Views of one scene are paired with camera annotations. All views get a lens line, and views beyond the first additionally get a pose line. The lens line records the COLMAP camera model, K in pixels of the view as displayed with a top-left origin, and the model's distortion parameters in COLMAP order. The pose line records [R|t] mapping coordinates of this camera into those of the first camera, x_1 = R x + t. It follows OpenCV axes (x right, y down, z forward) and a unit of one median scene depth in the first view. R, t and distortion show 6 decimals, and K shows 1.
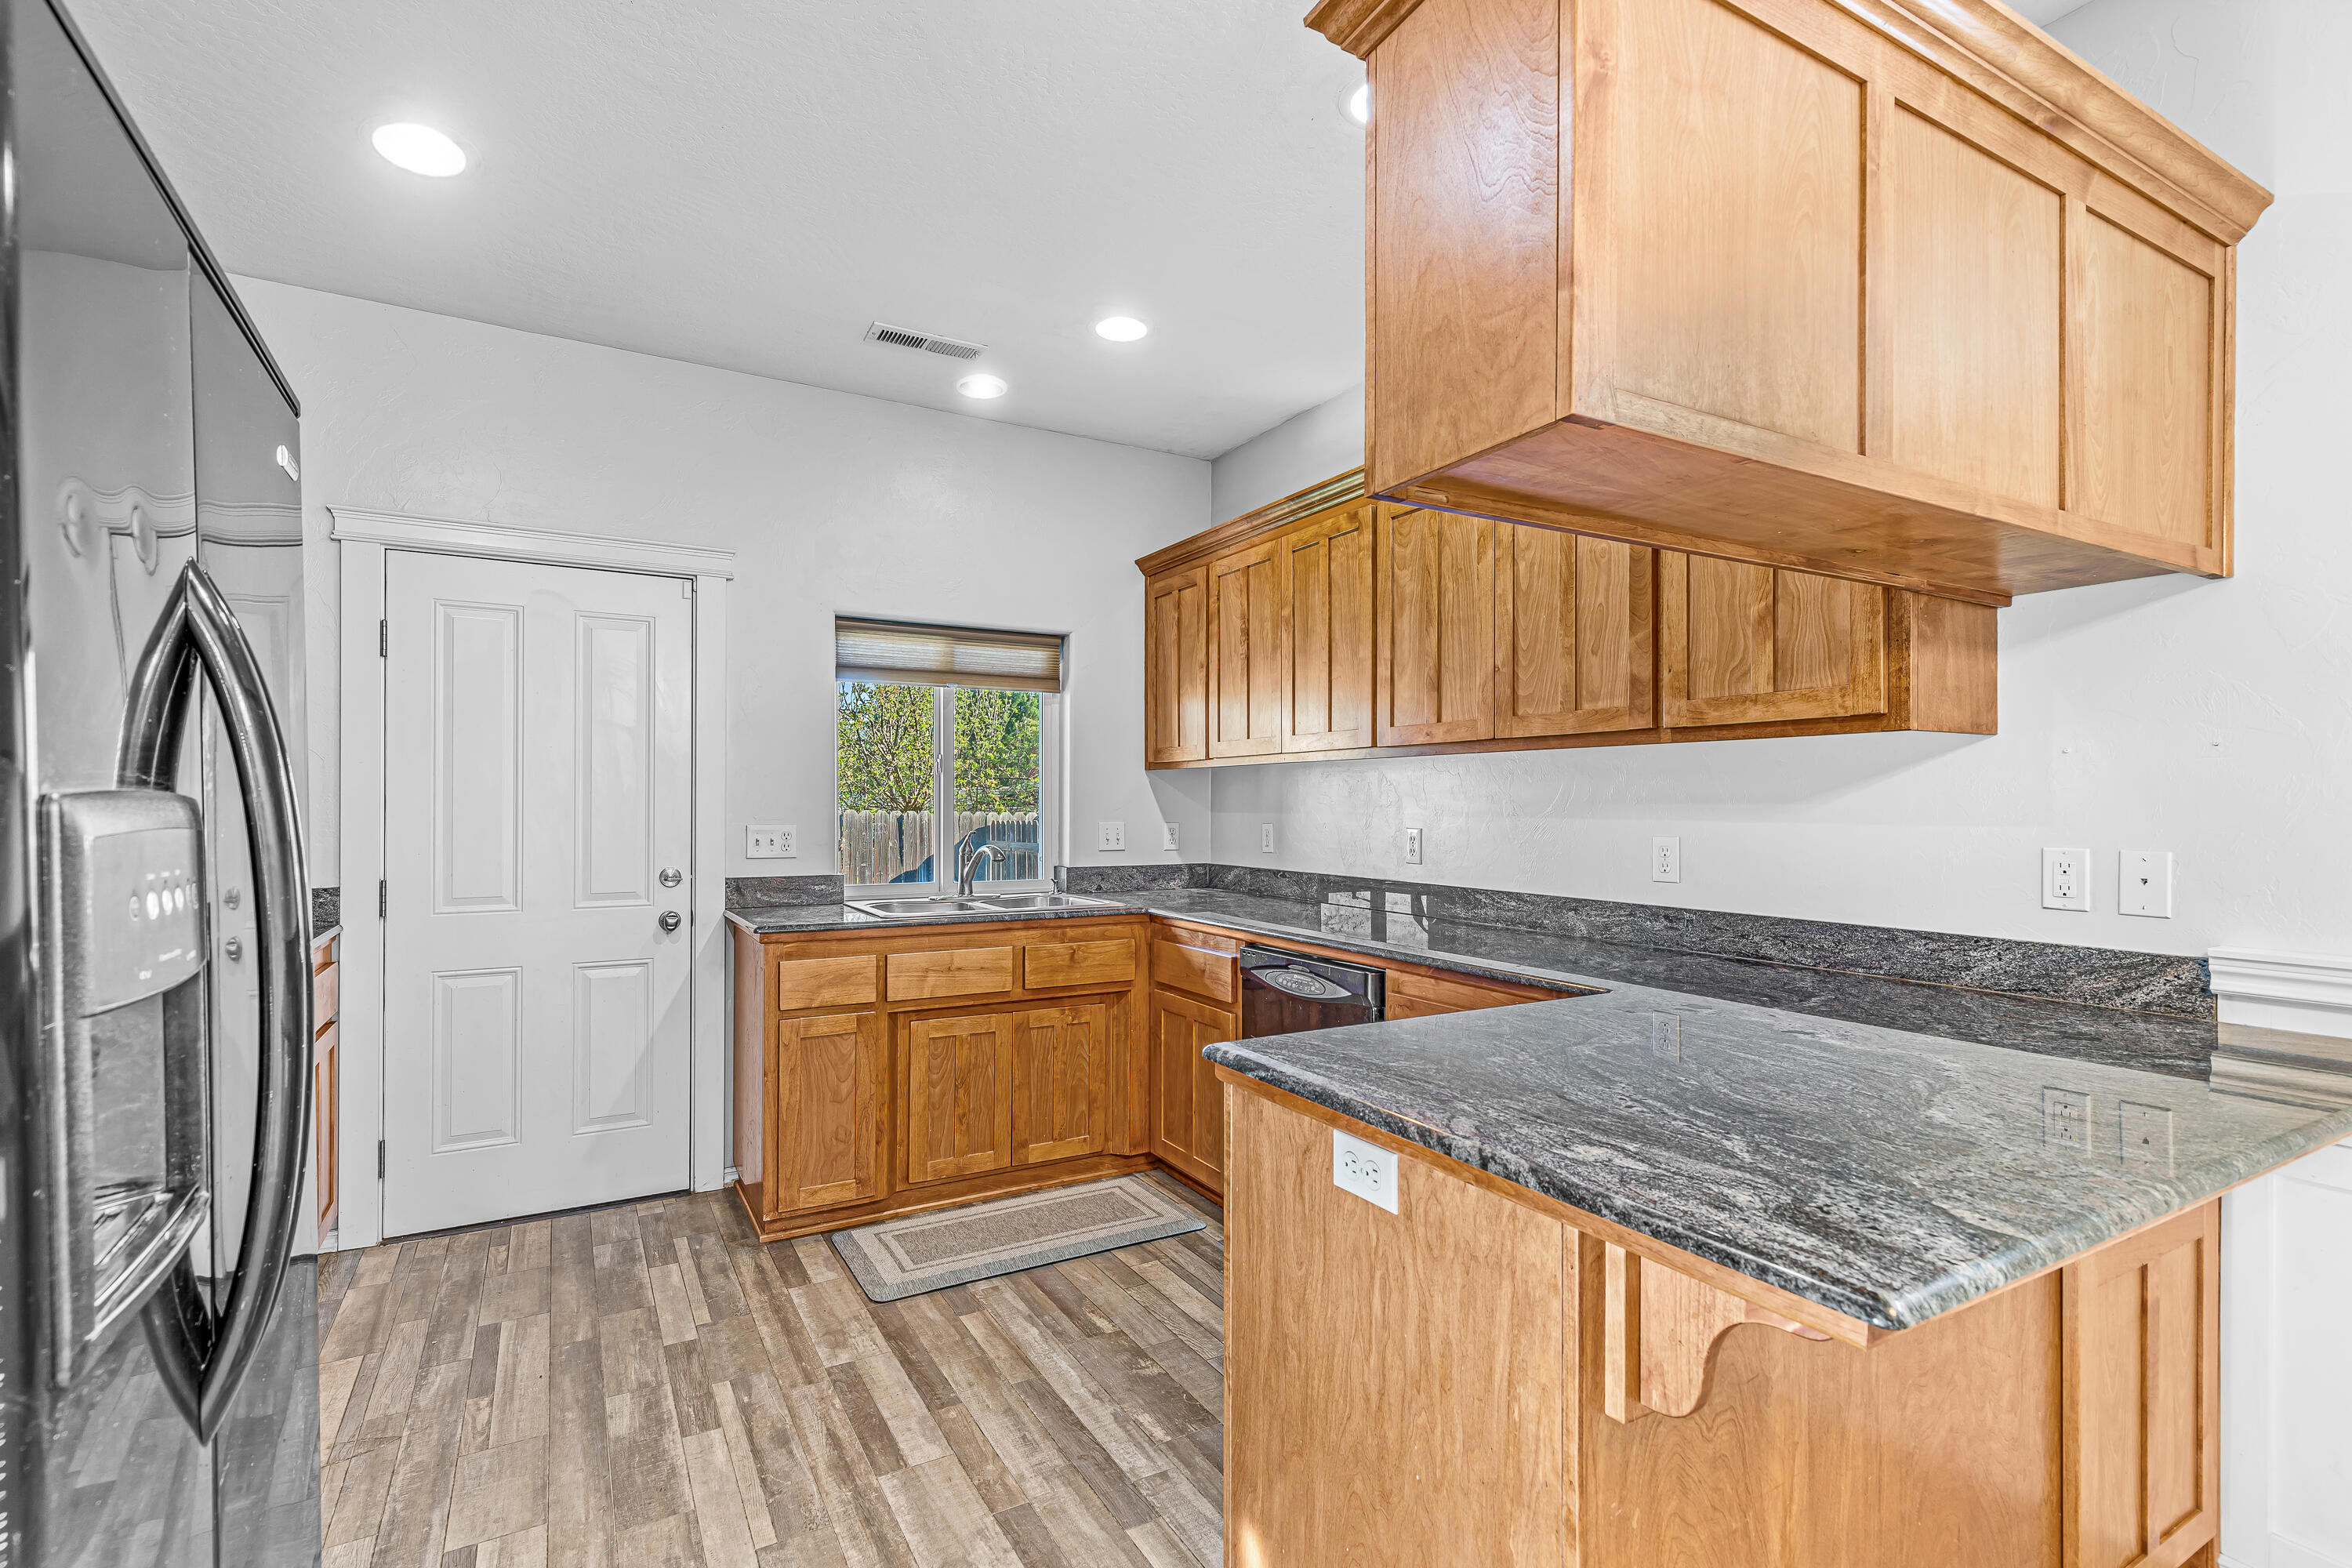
lens RADIAL K [[1075.4, 0, 1229.9], [0, 1075.4, 807.3], [0, 0, 1]] dist [0.009404, -0.001389]
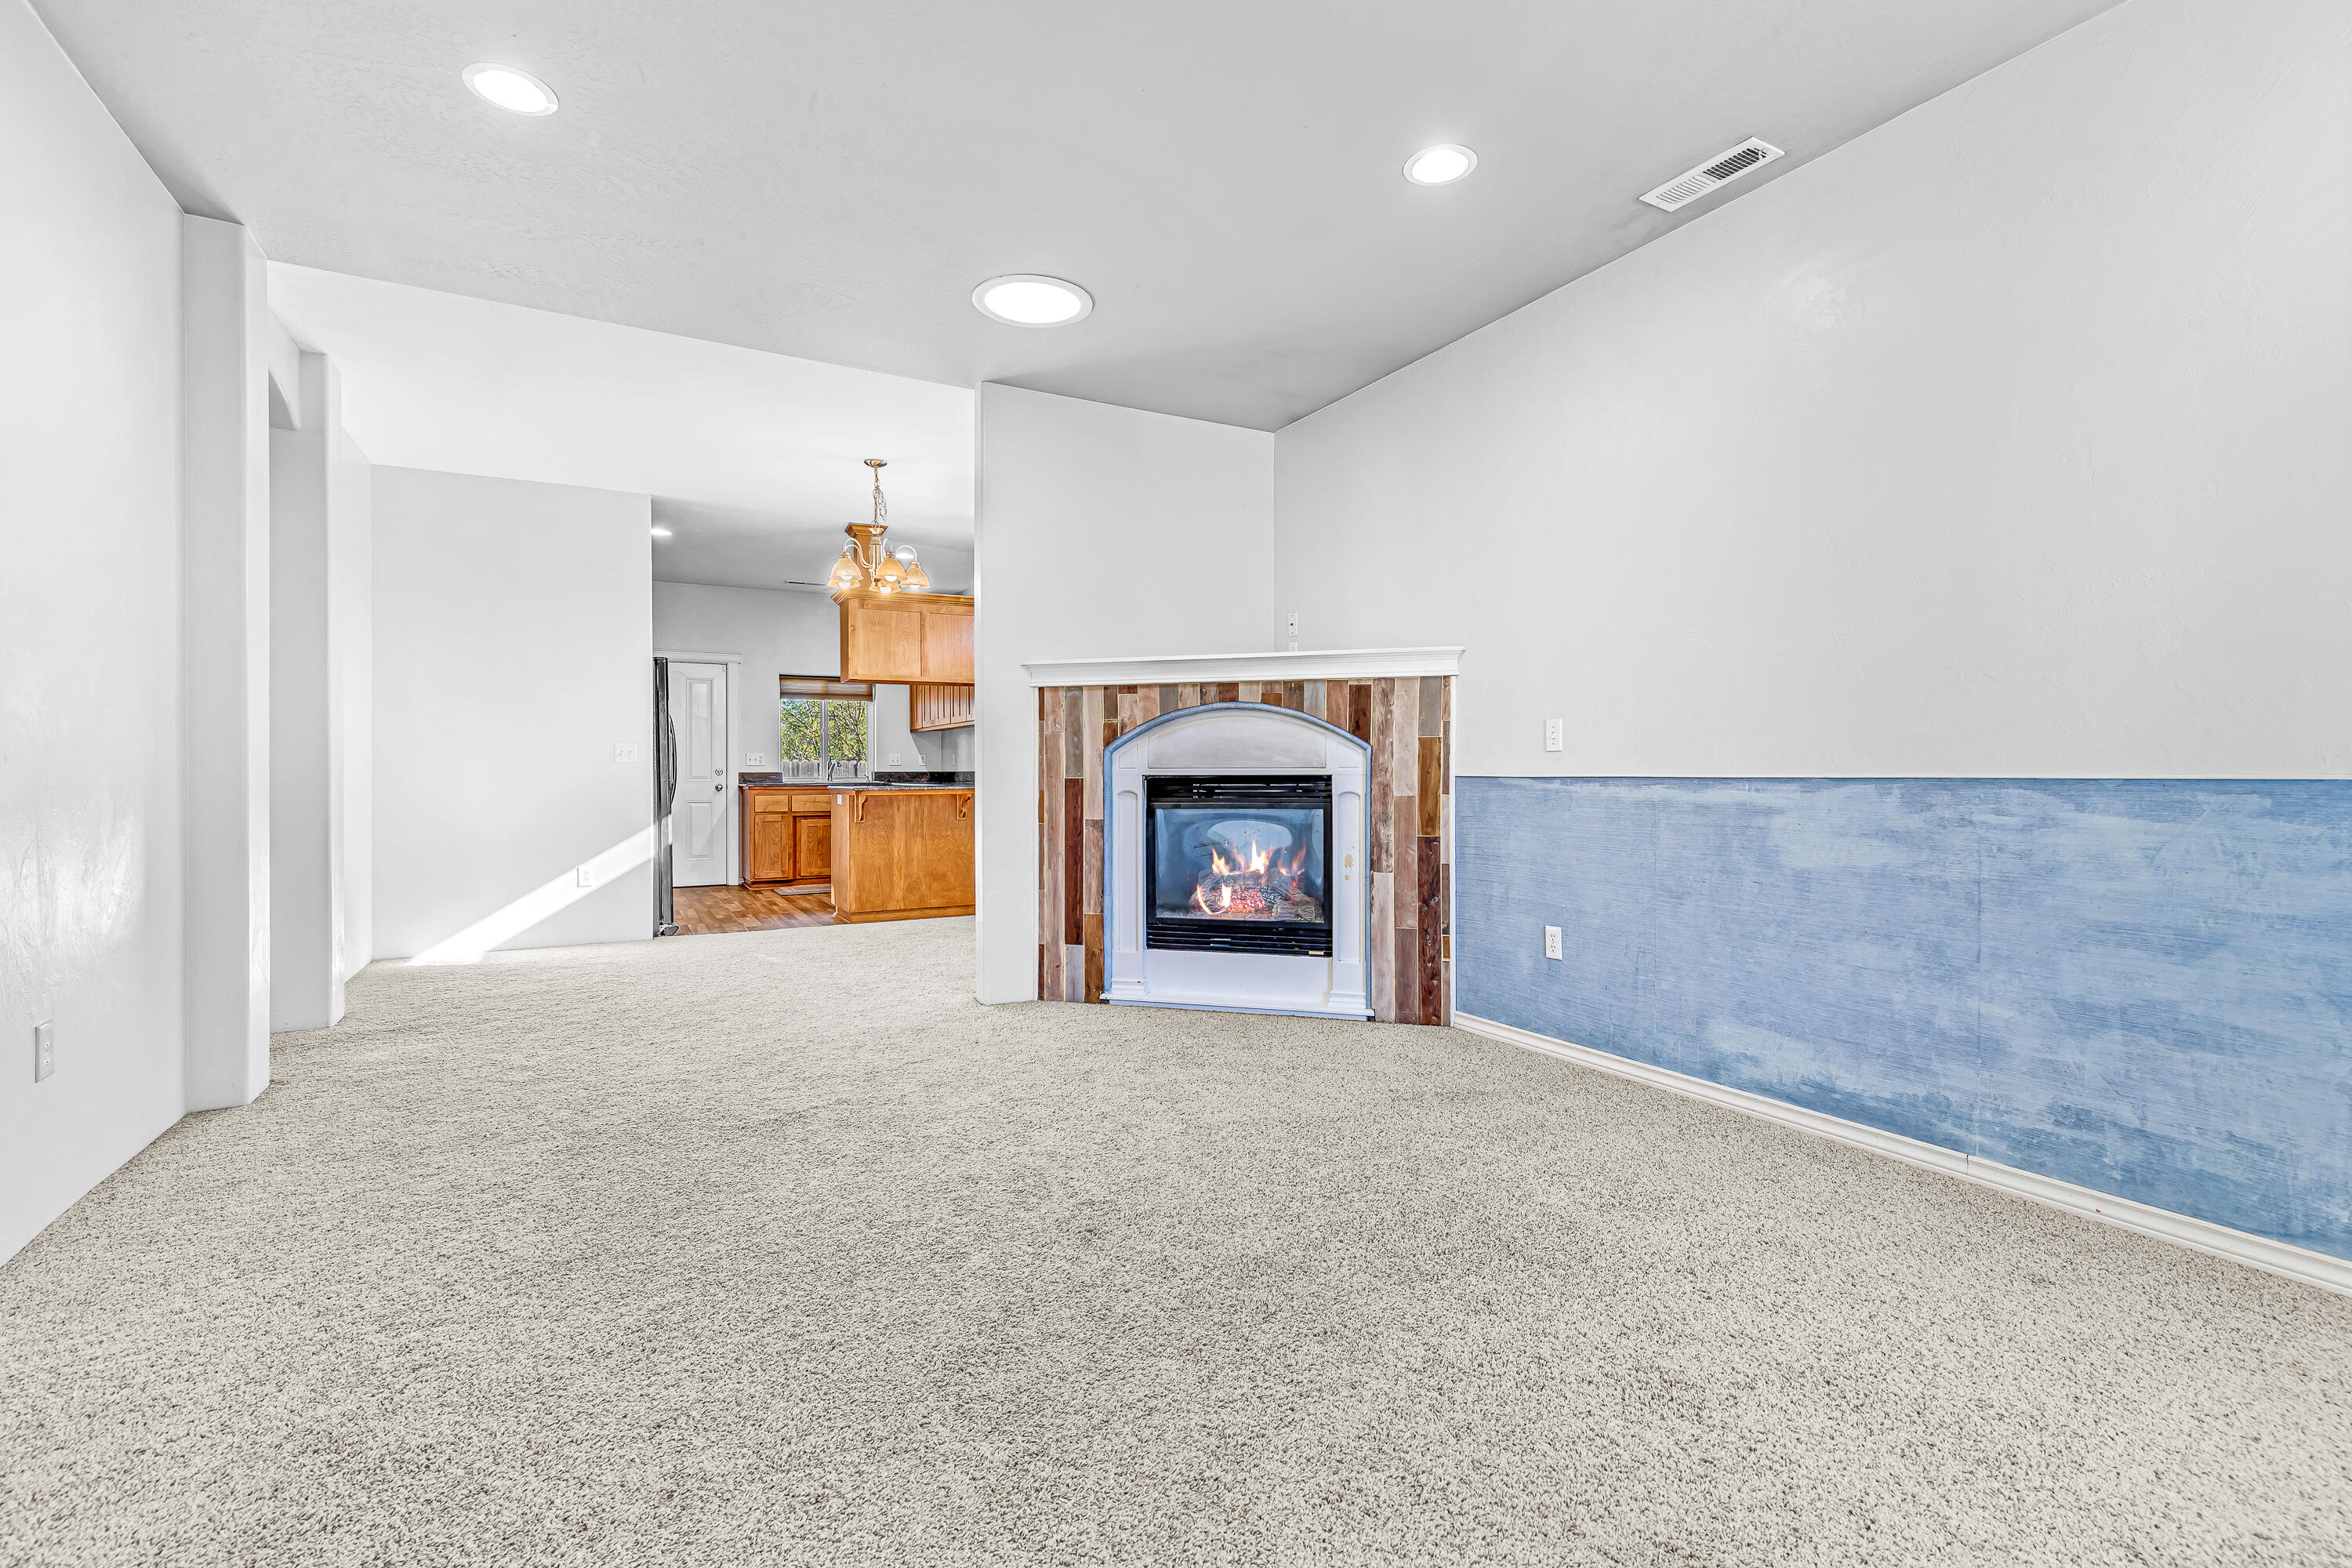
lens RADIAL K [[1075.4, 0, 1164.4], [0, 1075.4, 775.2], [0, 0, 1]] dist [0.009404, -0.001389]
pose [[0.996339, -0.004855, -0.085348, 0.878612], [0.004845, 0.999988, -0.000330, 0.081440], [0.085348, -0.000085, 0.996351, -1.707960]]
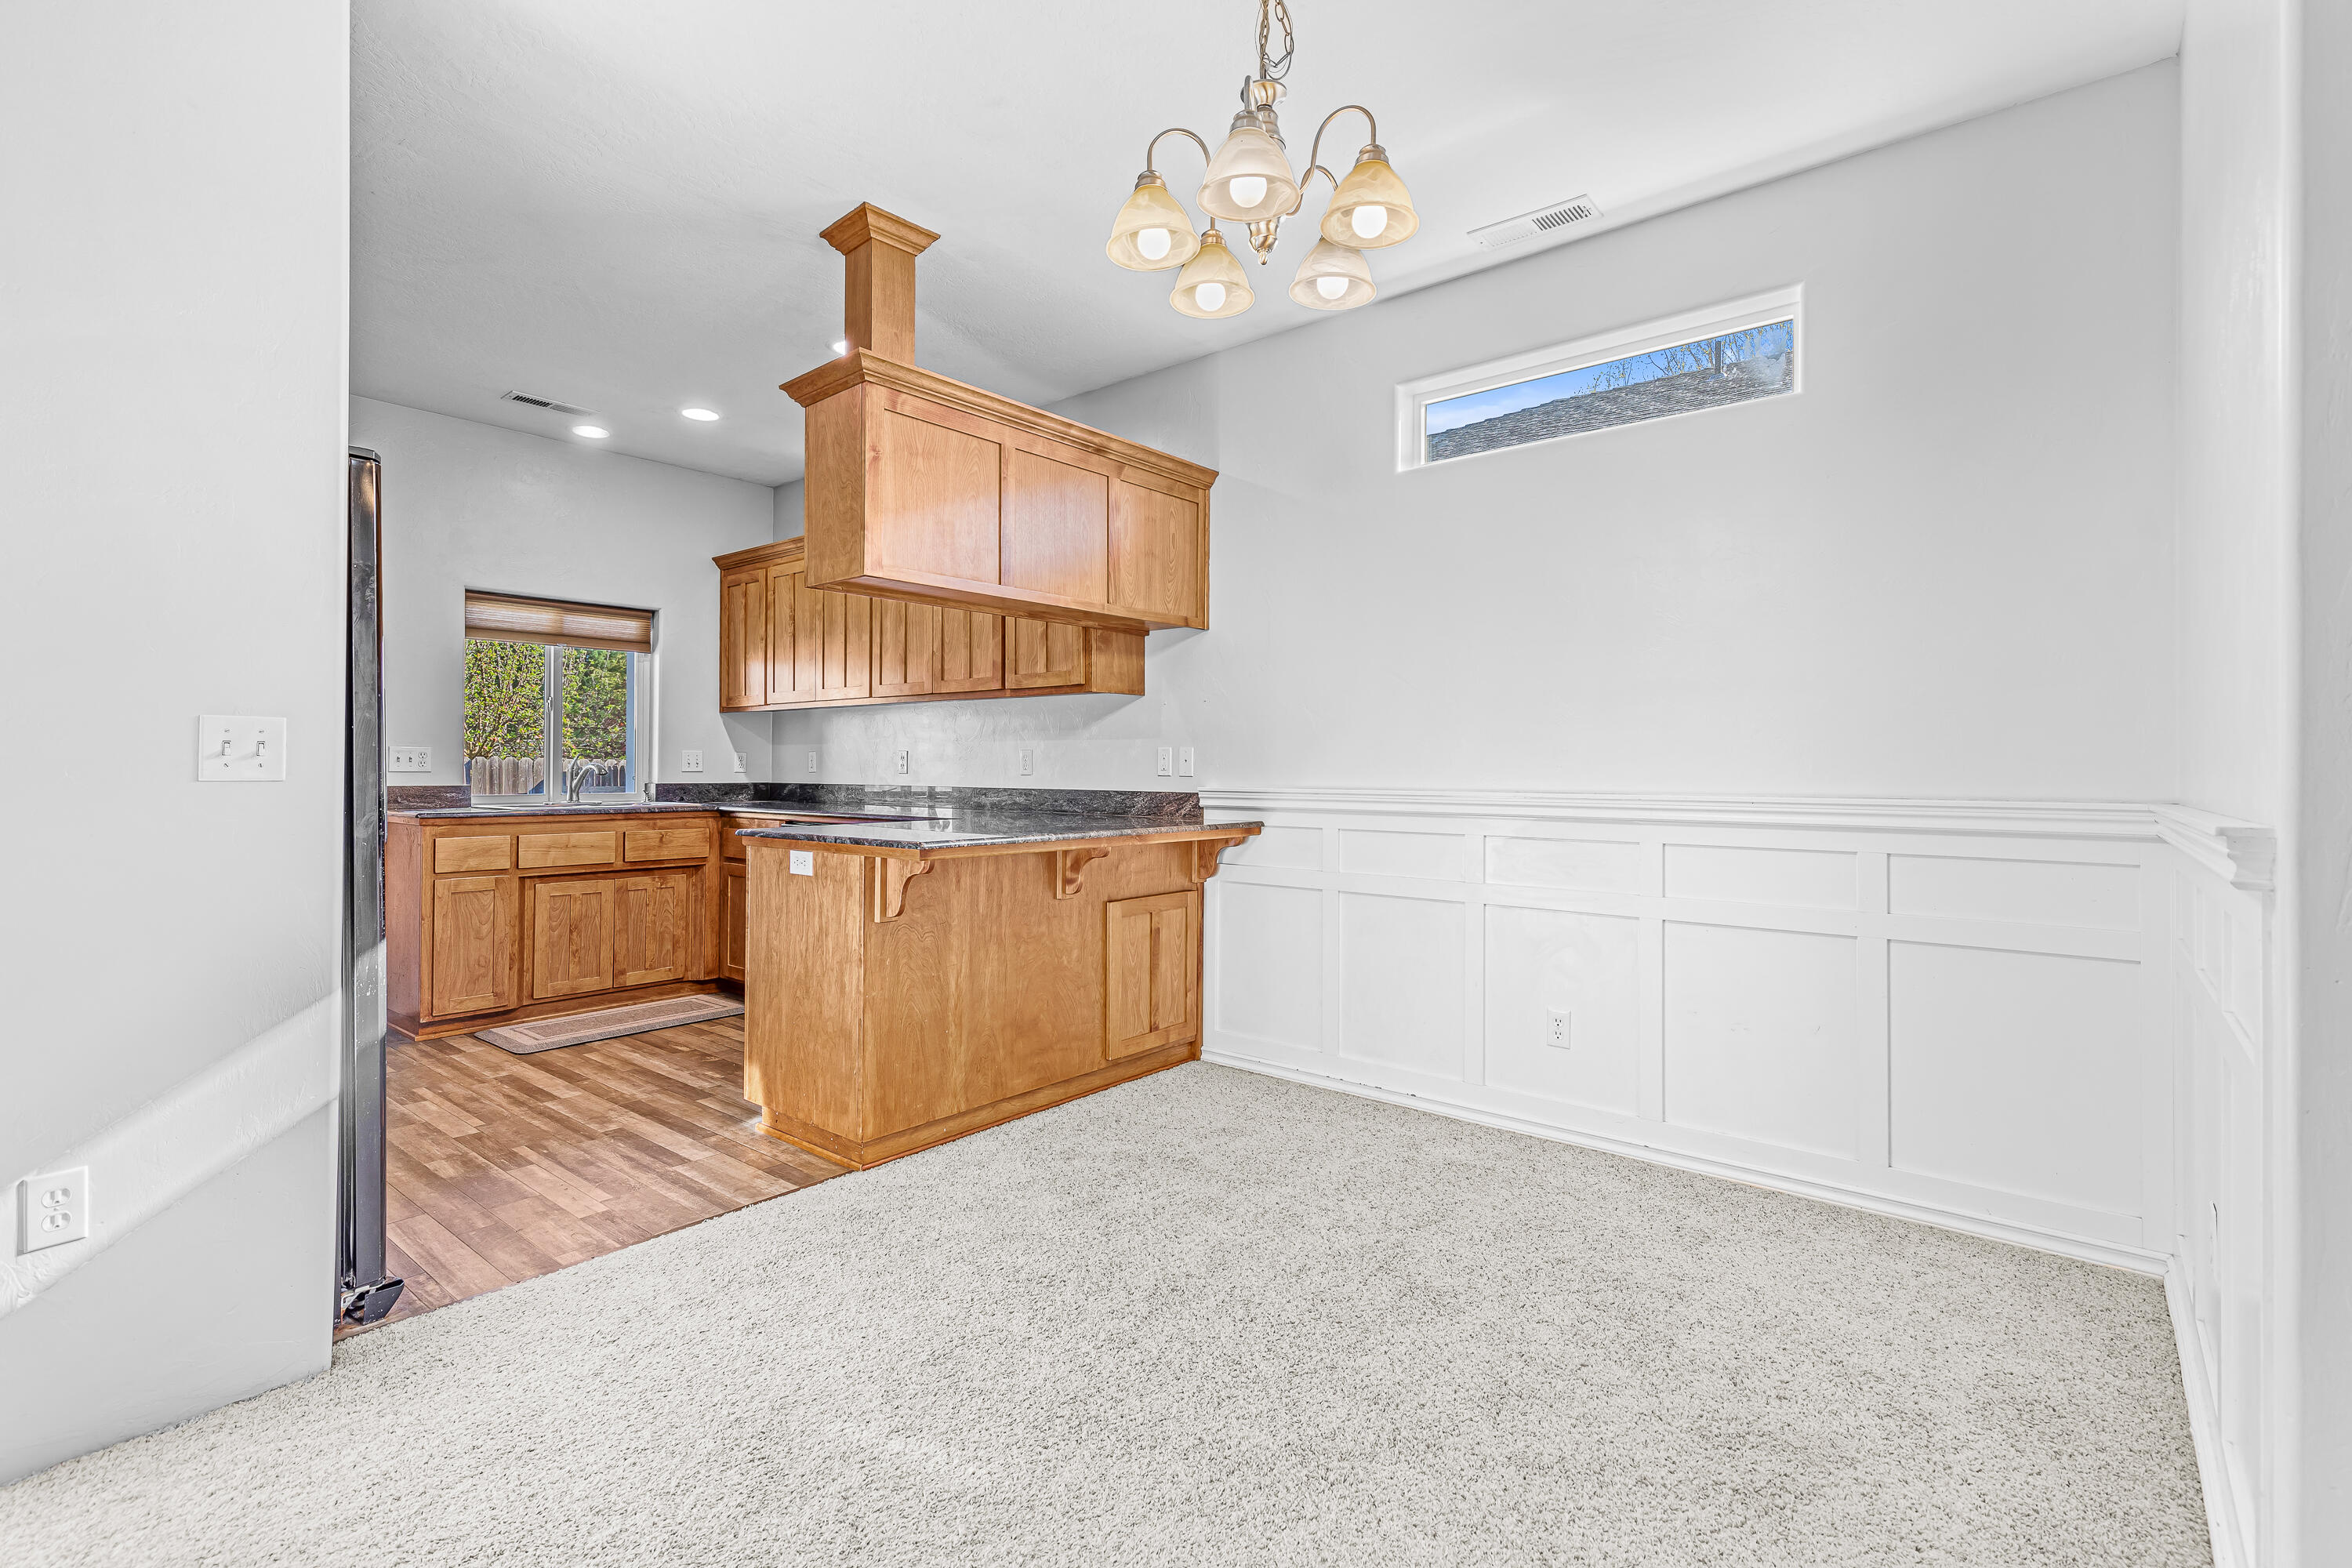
lens RADIAL K [[1075.4, 0, 1174.3], [0, 1075.4, 764.6], [0, 0, 1]] dist [0.009404, -0.001389]
pose [[0.952675, 0.004849, 0.303951, 0.069114], [-0.003371, 0.999980, -0.005388, 0.045320], [-0.303971, 0.004108, 0.952672, -0.585947]]
